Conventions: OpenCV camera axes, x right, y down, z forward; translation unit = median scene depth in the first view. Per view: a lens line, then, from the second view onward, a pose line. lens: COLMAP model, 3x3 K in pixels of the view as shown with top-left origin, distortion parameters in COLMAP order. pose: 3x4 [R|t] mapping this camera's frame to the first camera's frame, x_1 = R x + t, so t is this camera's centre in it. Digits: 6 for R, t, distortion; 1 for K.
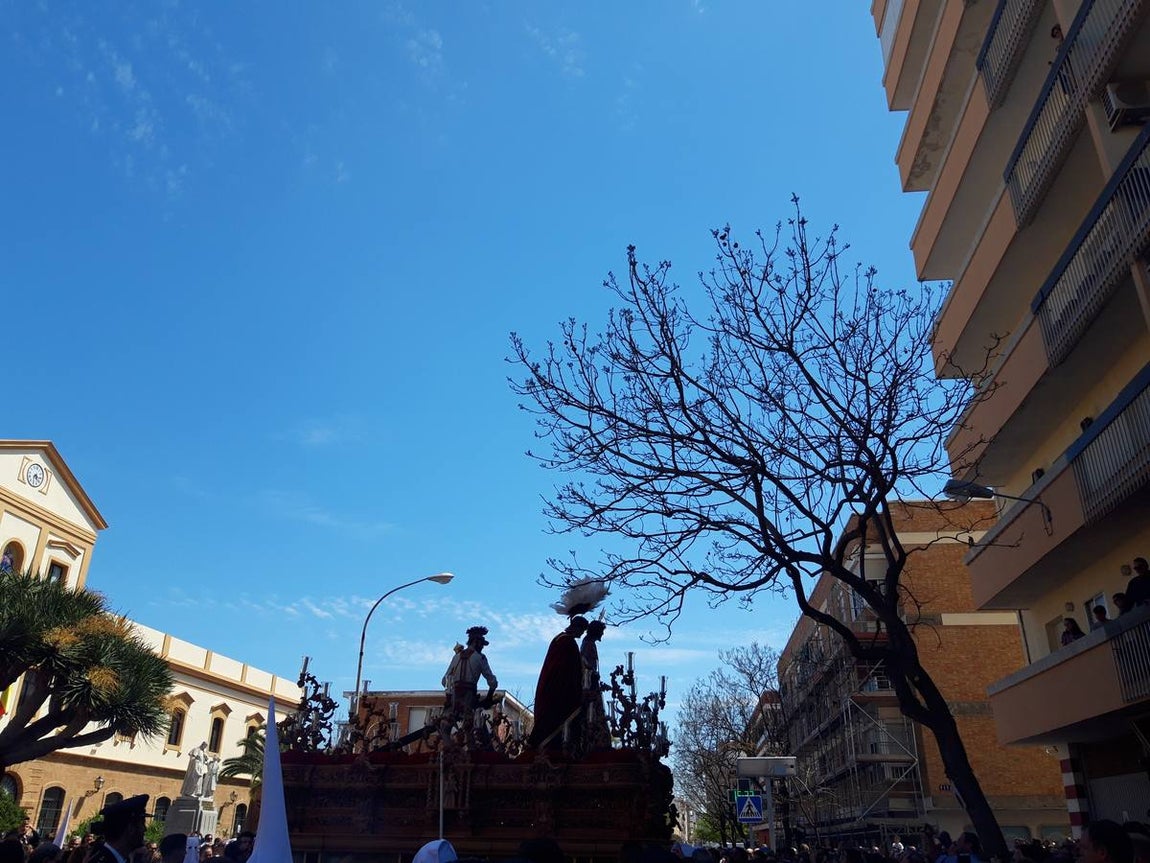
lens RADIAL K [[926.1, 0, 578.8], [0, 926.1, 427.7], [0, 0, 1]] dist [0.053475, -0.098434]
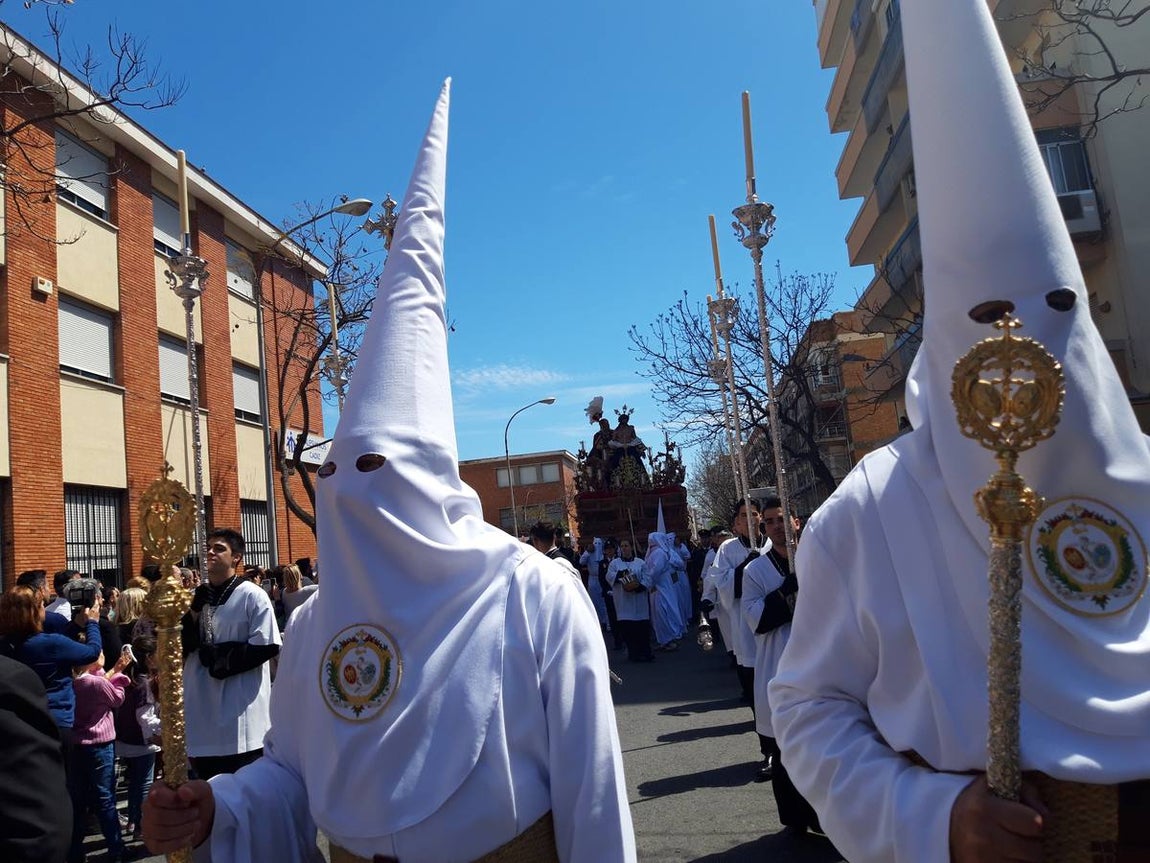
lens RADIAL K [[926.1, 0, 591.6], [0, 926.1, 462.4], [0, 0, 1]] dist [0.053475, -0.098434]
pose [[0.994343, -0.106188, 0.002335, -0.088638], [0.099965, 0.943052, 0.317271, -0.224956], [-0.035893, -0.315242, 0.948332, -0.511022]]
